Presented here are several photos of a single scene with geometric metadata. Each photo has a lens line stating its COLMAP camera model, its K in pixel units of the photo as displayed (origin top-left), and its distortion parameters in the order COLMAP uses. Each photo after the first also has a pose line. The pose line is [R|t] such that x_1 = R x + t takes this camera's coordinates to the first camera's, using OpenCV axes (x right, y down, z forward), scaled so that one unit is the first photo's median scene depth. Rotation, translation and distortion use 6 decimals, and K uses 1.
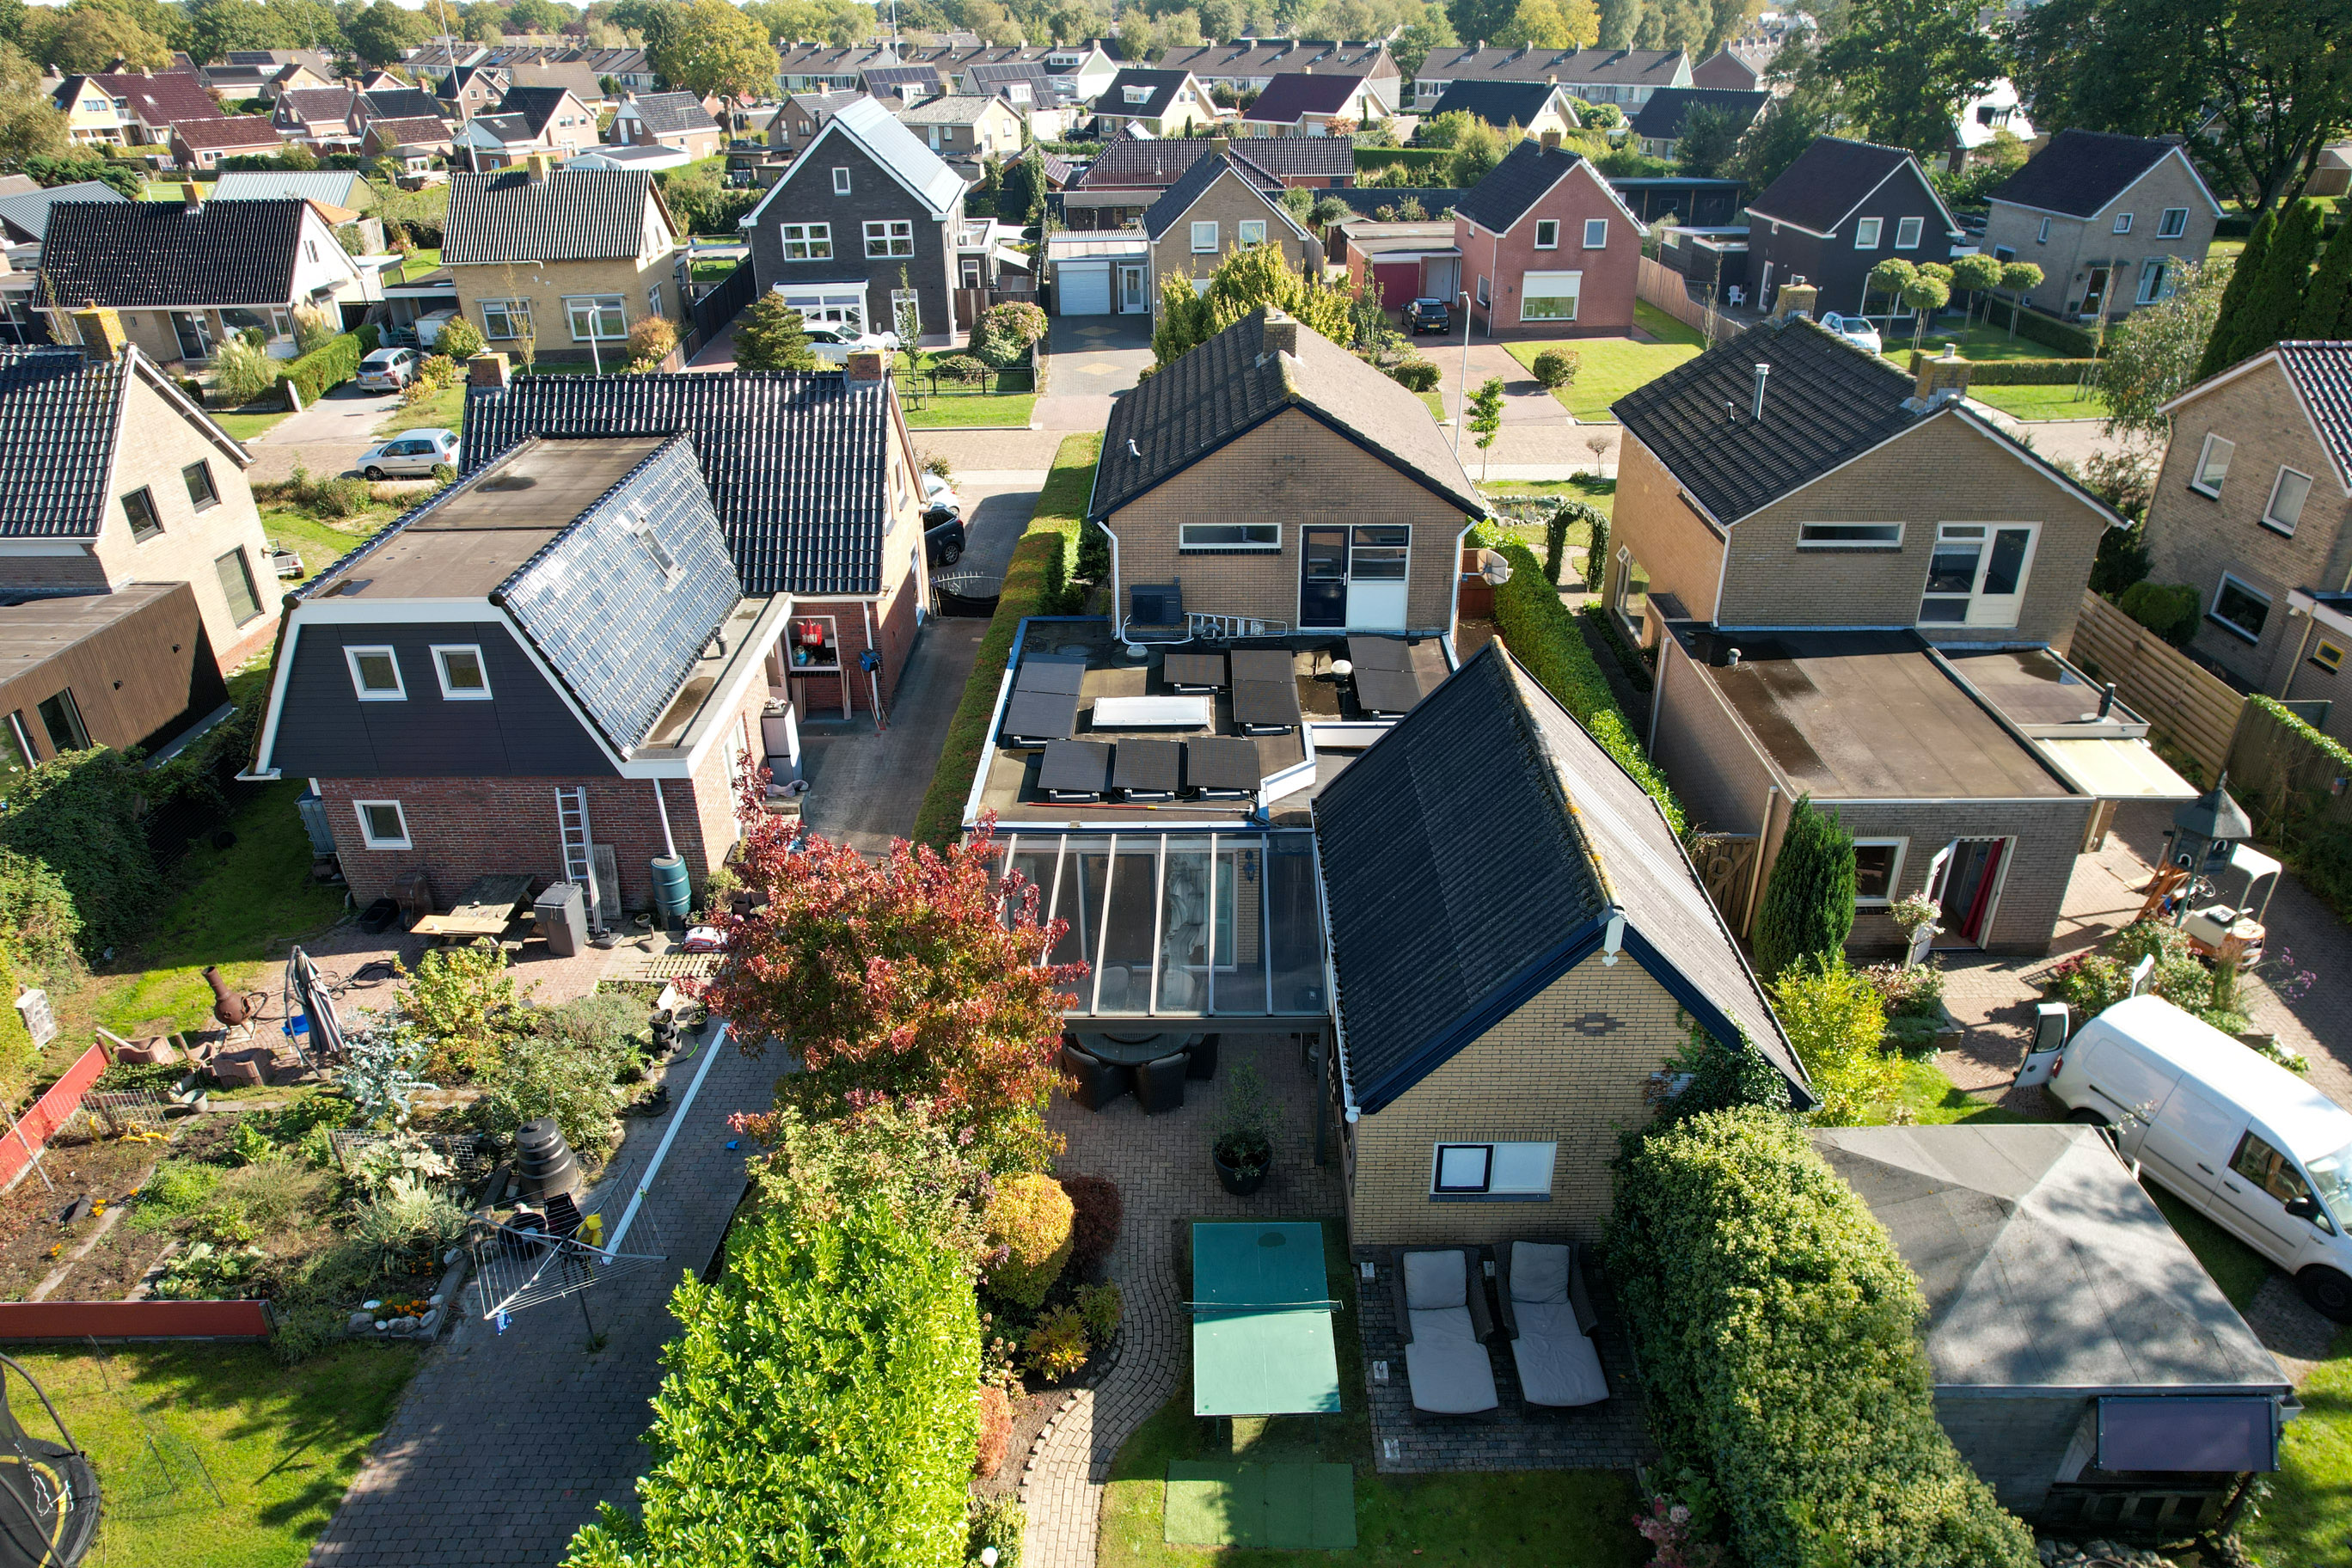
lens RADIAL K [[1488.0, 0, 1185.5], [0, 1488.0, 789.6], [0, 0, 1]] dist [-0.059202, 0.034952]
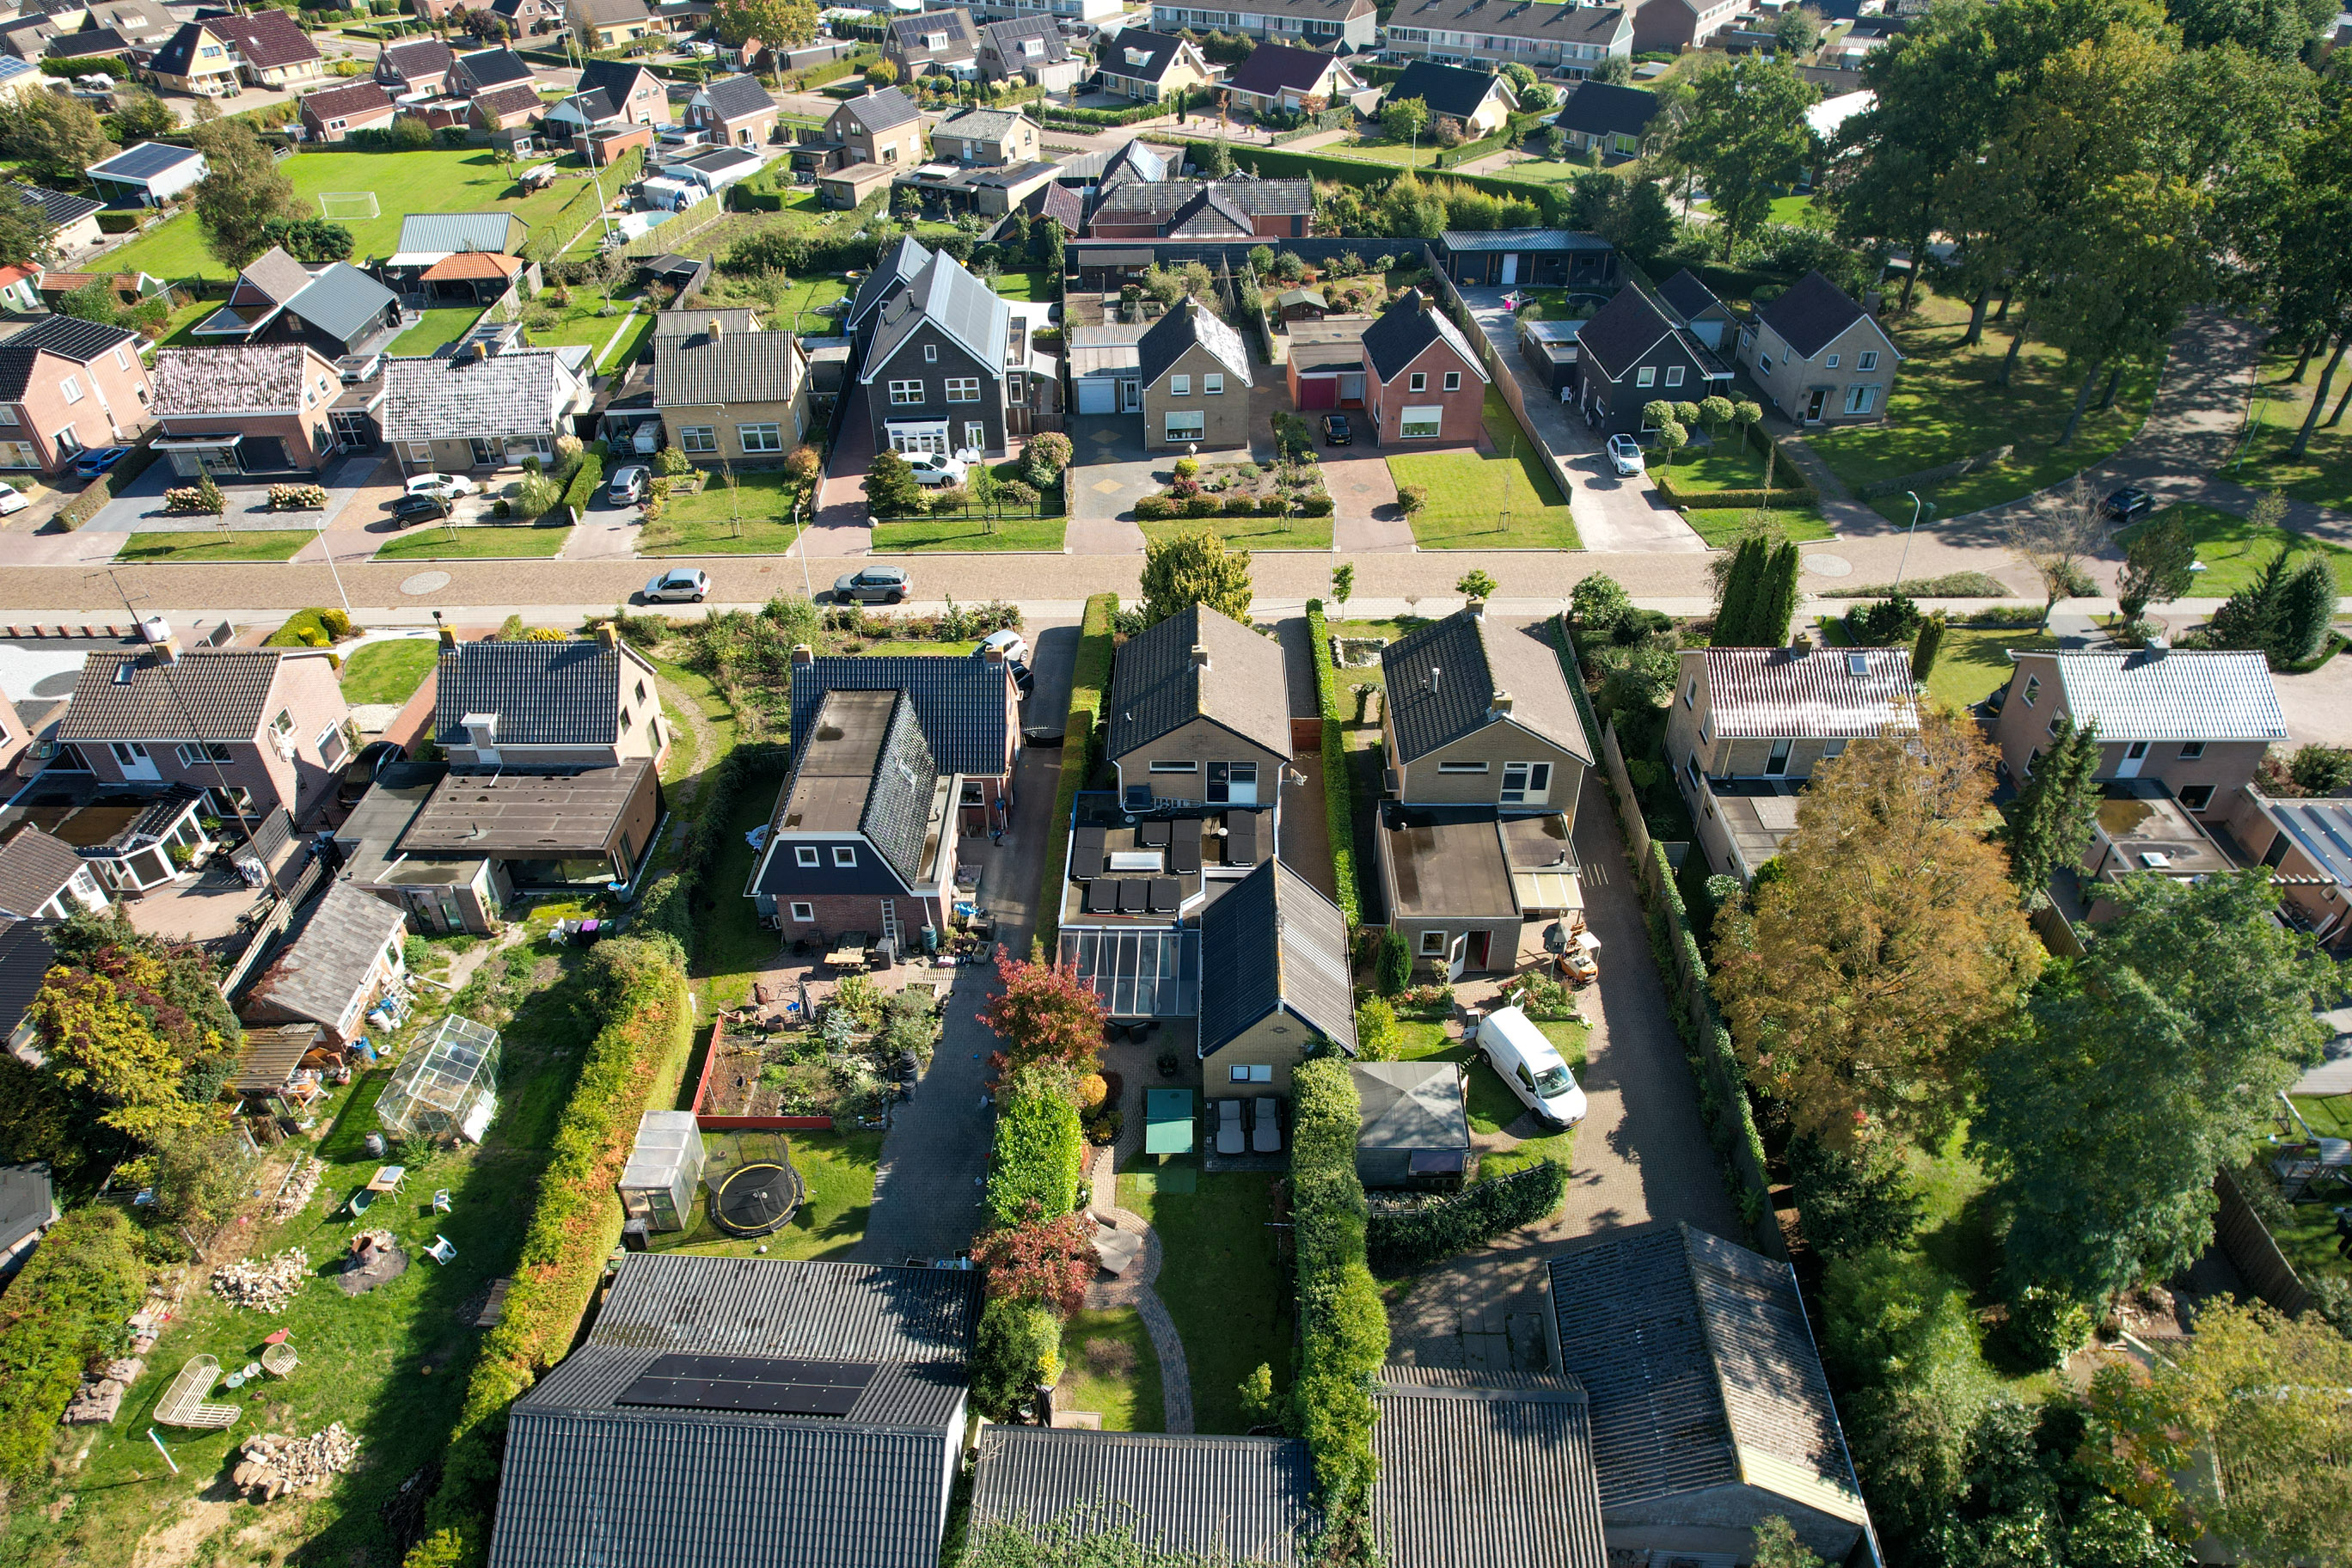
lens RADIAL K [[1488.0, 0, 1179.8], [0, 1488.0, 778.5], [0, 0, 1]] dist [-0.059202, 0.034952]
pose [[0.999970, 0.003089, -0.007098, 0.061714], [-0.002047, 0.989818, 0.142326, -0.516433], [0.007465, -0.142307, 0.989794, -1.274107]]
